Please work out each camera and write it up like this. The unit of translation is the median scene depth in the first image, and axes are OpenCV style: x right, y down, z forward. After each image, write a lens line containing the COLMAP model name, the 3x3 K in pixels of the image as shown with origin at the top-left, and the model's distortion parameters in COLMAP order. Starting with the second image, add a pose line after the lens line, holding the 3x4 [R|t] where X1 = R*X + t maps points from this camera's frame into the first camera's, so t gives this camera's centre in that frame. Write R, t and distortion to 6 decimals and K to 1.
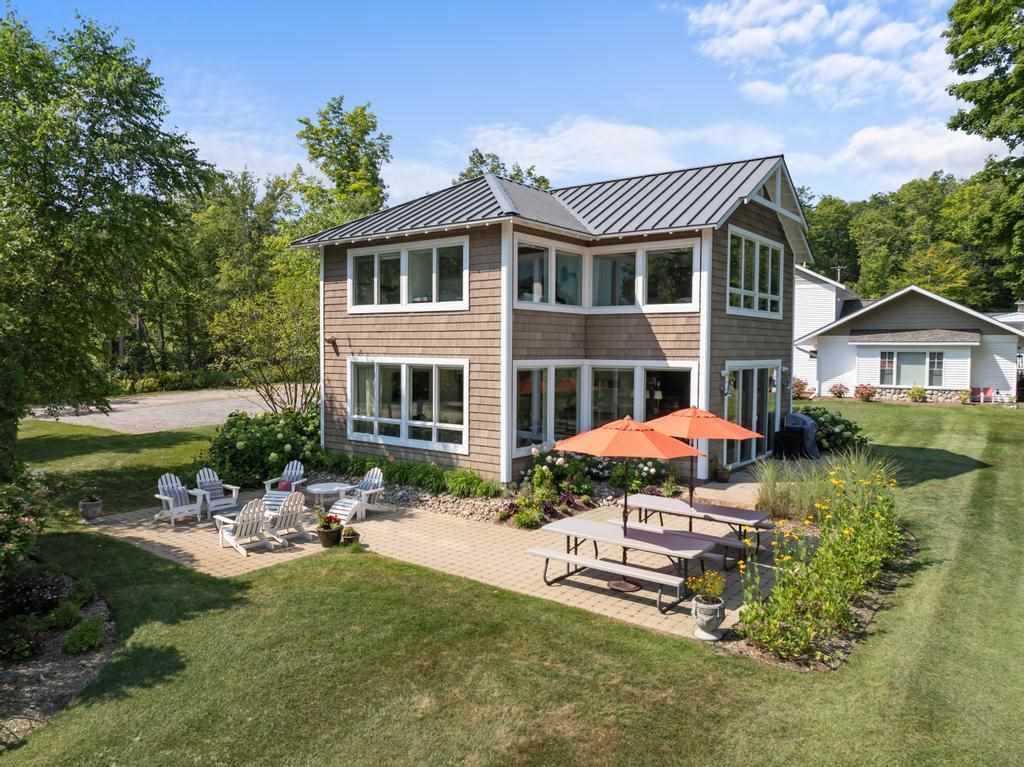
lens RADIAL K [[714.9, 0, 512.0], [0, 714.9, 383.5], [0, 0, 1]] dist [-0.033410, -0.004164]
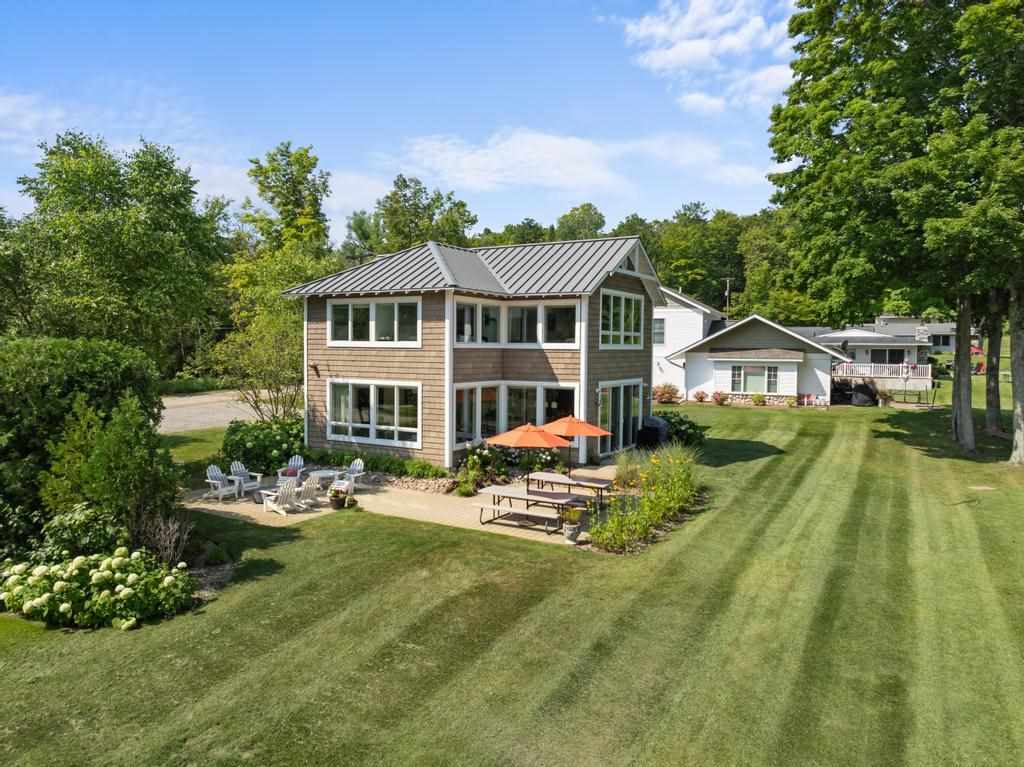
lens RADIAL K [[714.9, 0, 512.0], [0, 714.9, 383.5], [0, 0, 1]] dist [-0.033410, -0.004164]
pose [[0.992670, -0.004288, 0.120778, -0.051642], [0.004079, 0.999990, 0.001978, -0.032435], [-0.120785, -0.001471, 0.992678, -0.425112]]
